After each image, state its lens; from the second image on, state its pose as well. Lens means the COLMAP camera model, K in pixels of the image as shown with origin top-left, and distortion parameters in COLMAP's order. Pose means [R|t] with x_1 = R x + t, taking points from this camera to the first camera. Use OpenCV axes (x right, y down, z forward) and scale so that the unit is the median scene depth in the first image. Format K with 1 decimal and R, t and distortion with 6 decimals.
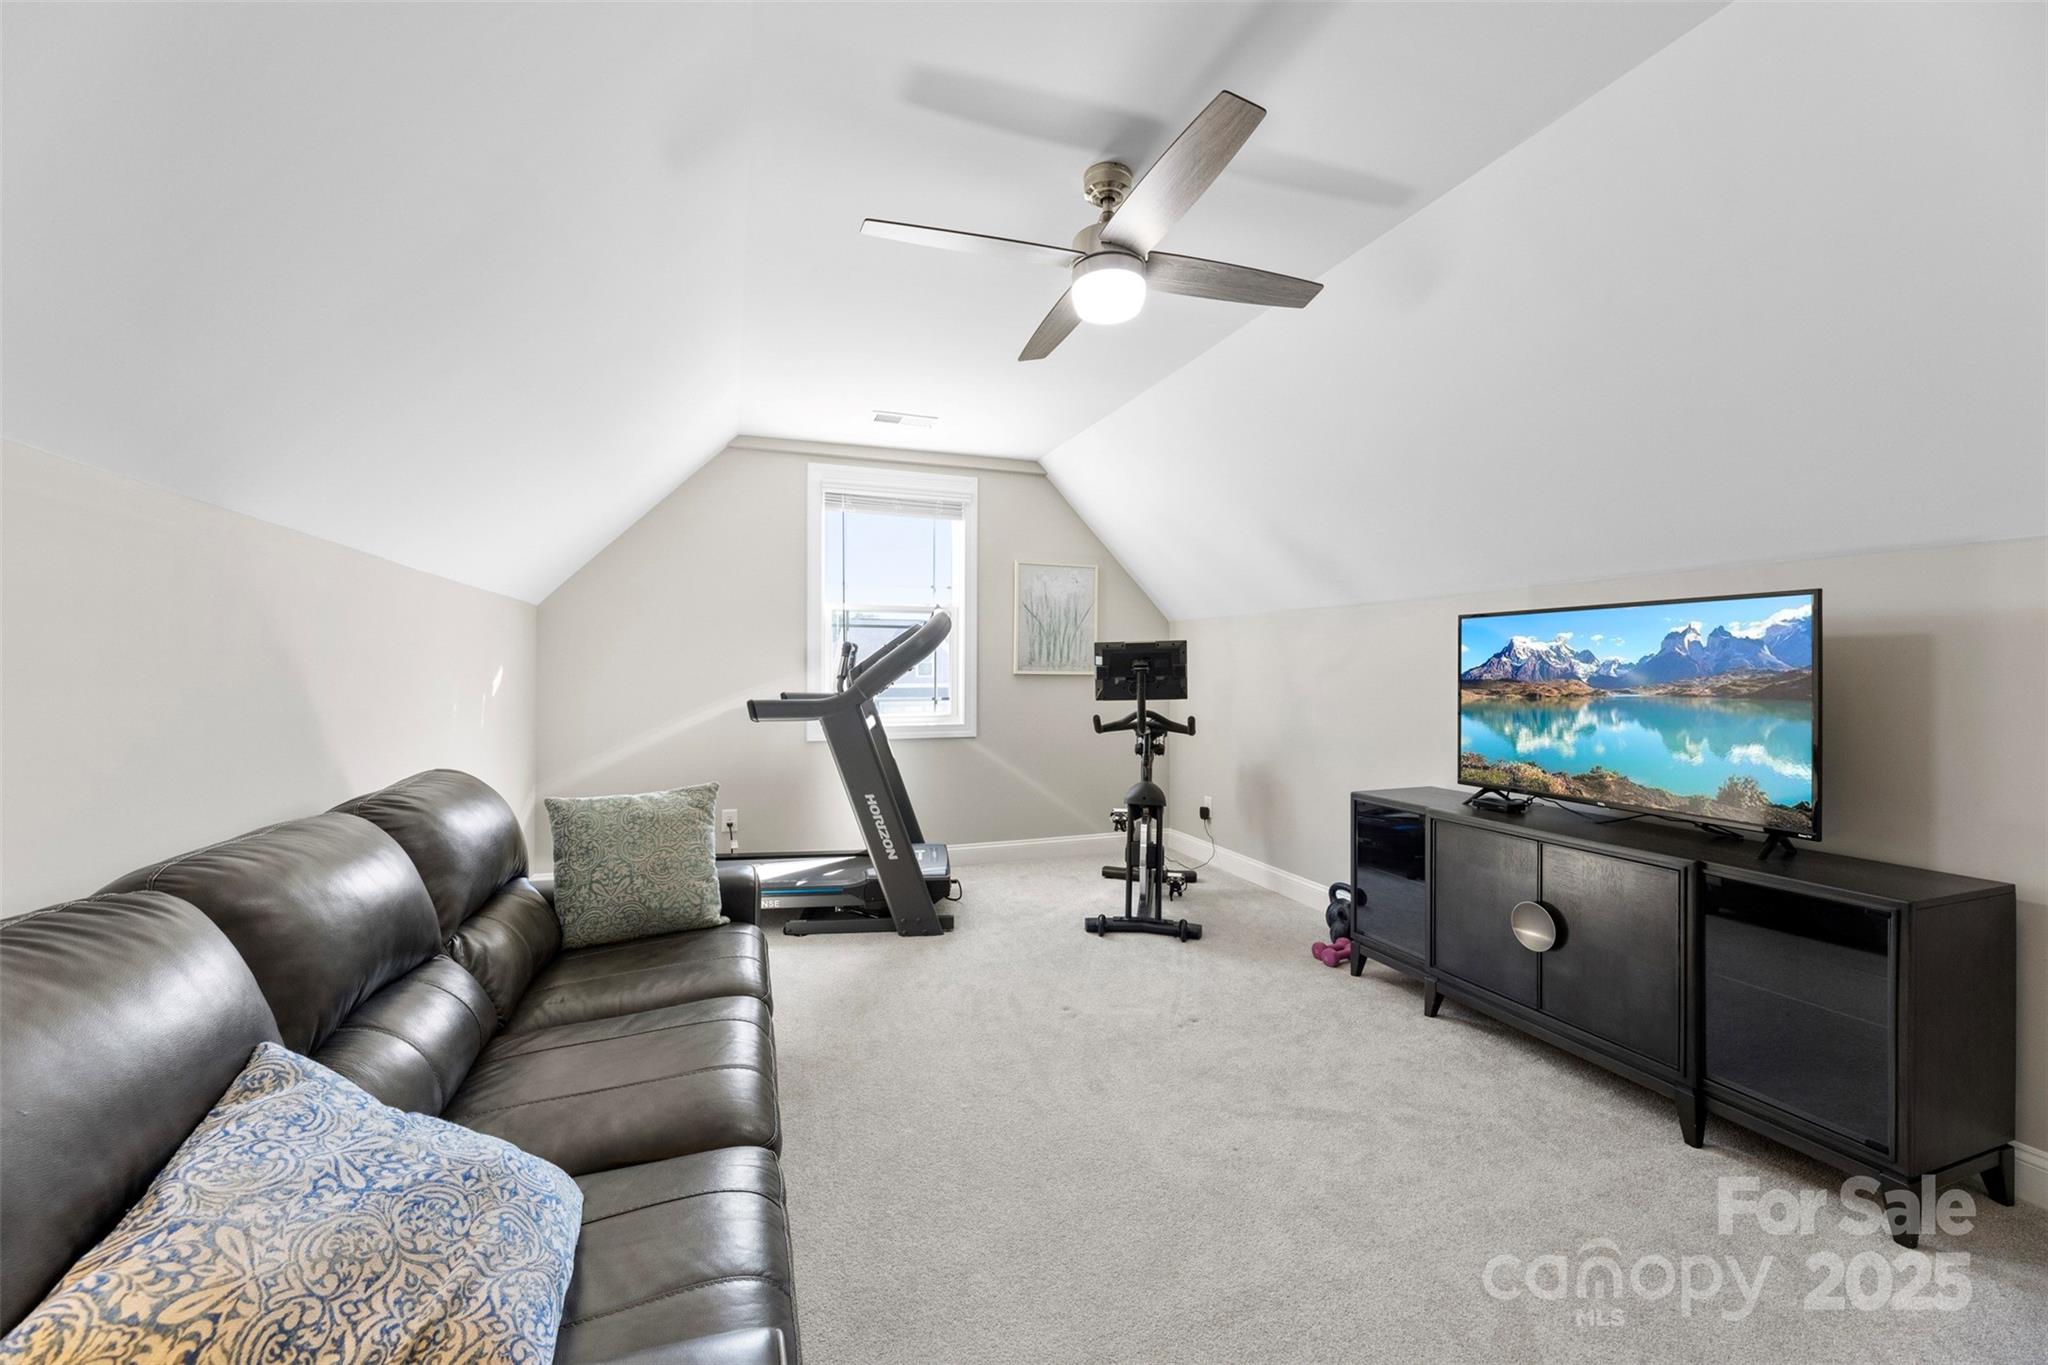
lens RADIAL K [[822.1, 0, 1019.0], [0, 822.1, 677.9], [0, 0, 1]] dist [-0.002424, -0.000464]
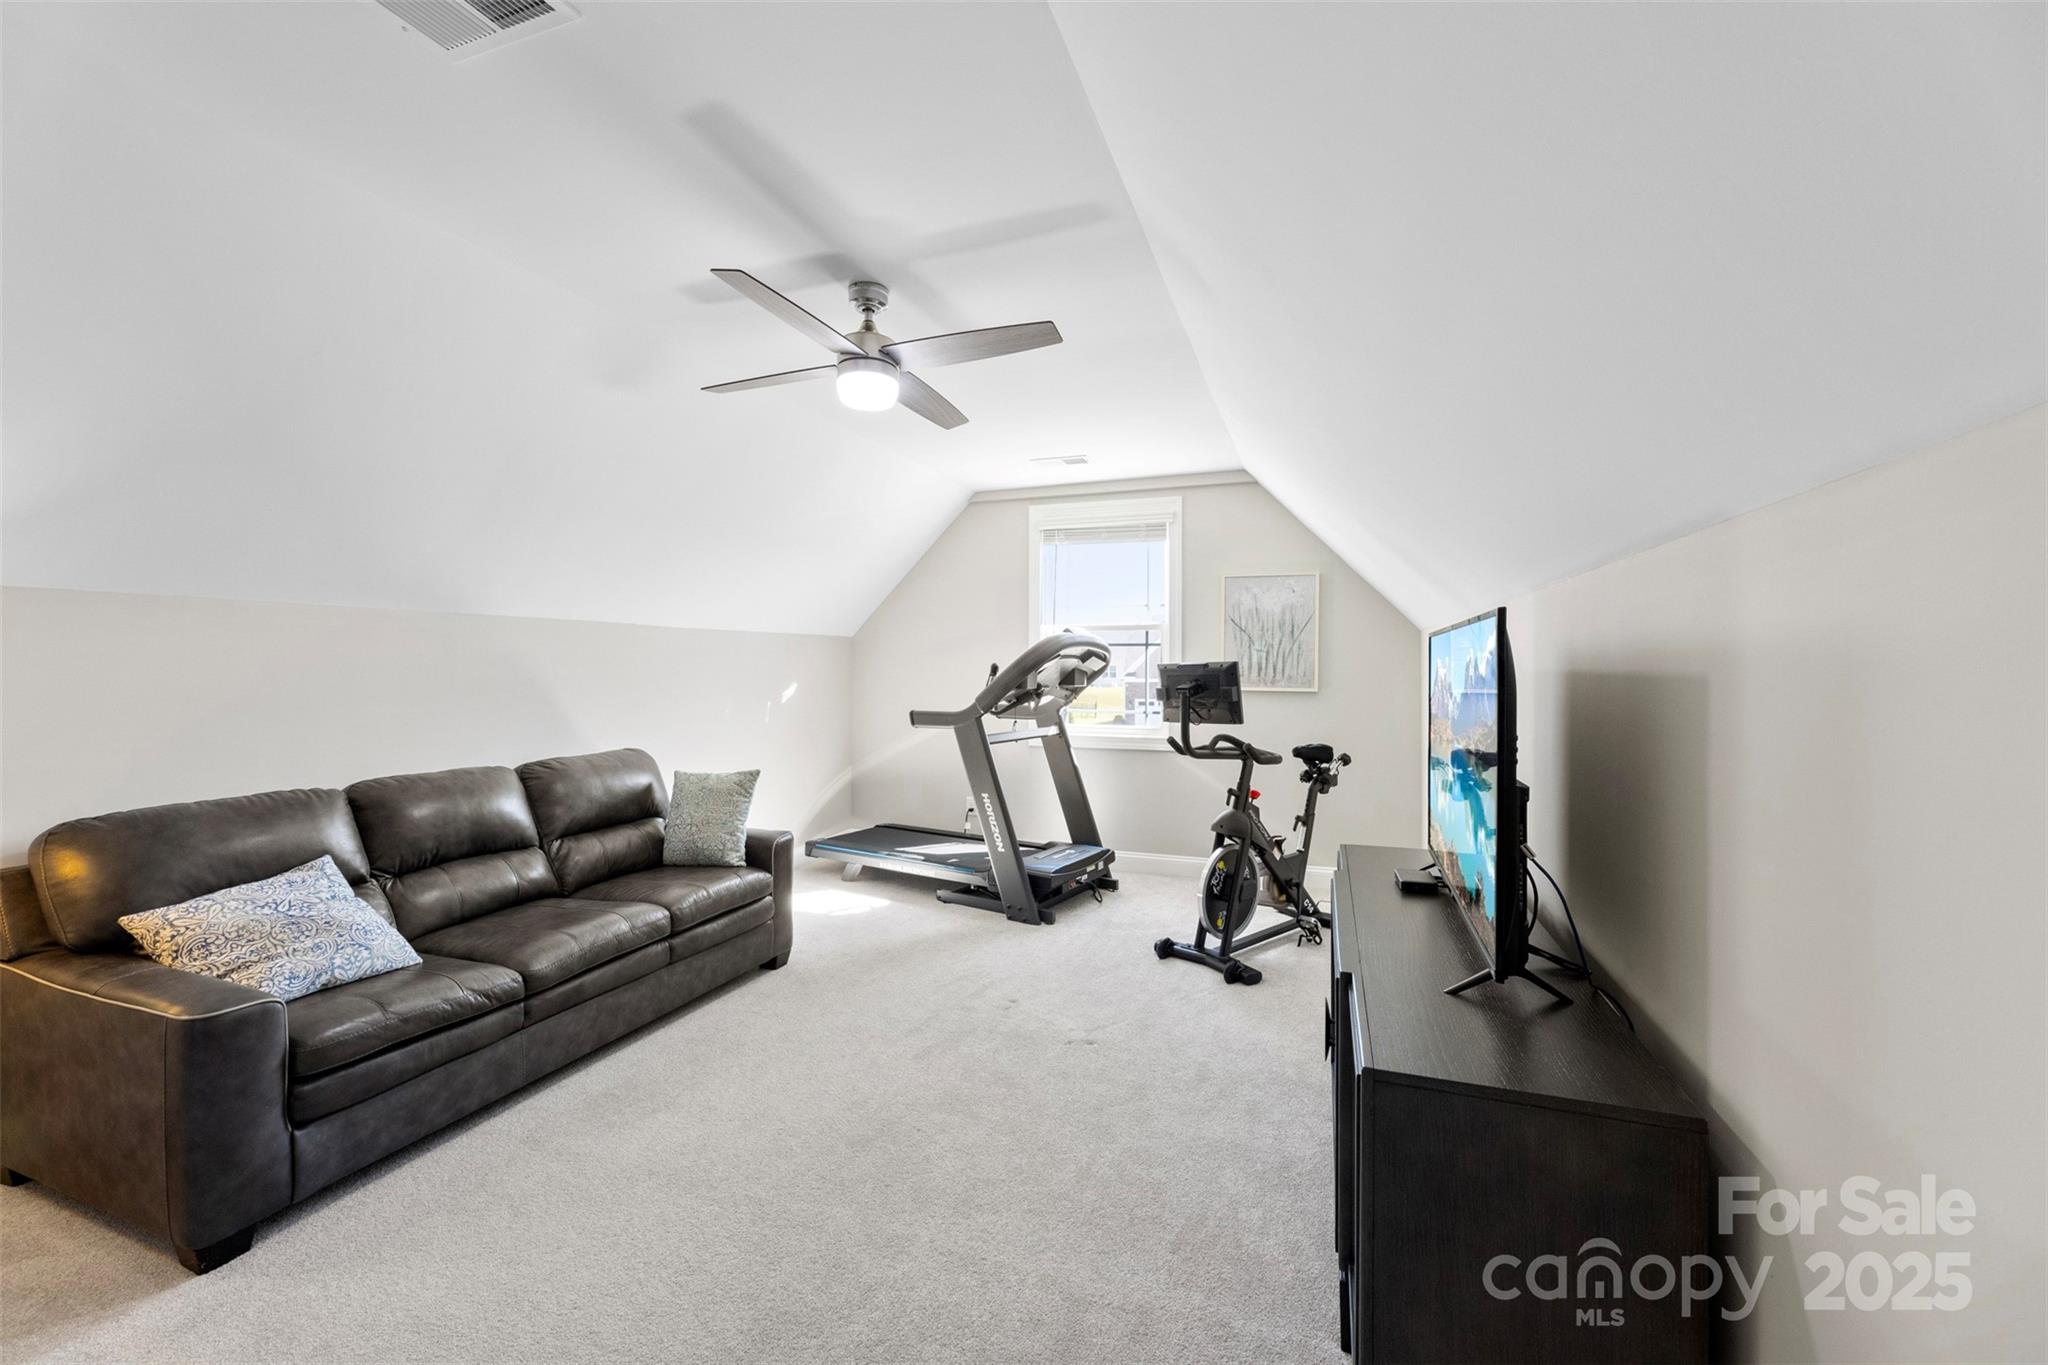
lens RADIAL K [[822.1, 0, 1015.9], [0, 822.1, 674.7], [0, 0, 1]] dist [-0.002424, -0.000464]
pose [[0.764530, 0.004178, -0.644574, 0.502105], [-0.006753, 0.999976, -0.001528, -0.022353], [0.644552, 0.005521, 0.764540, 0.102649]]
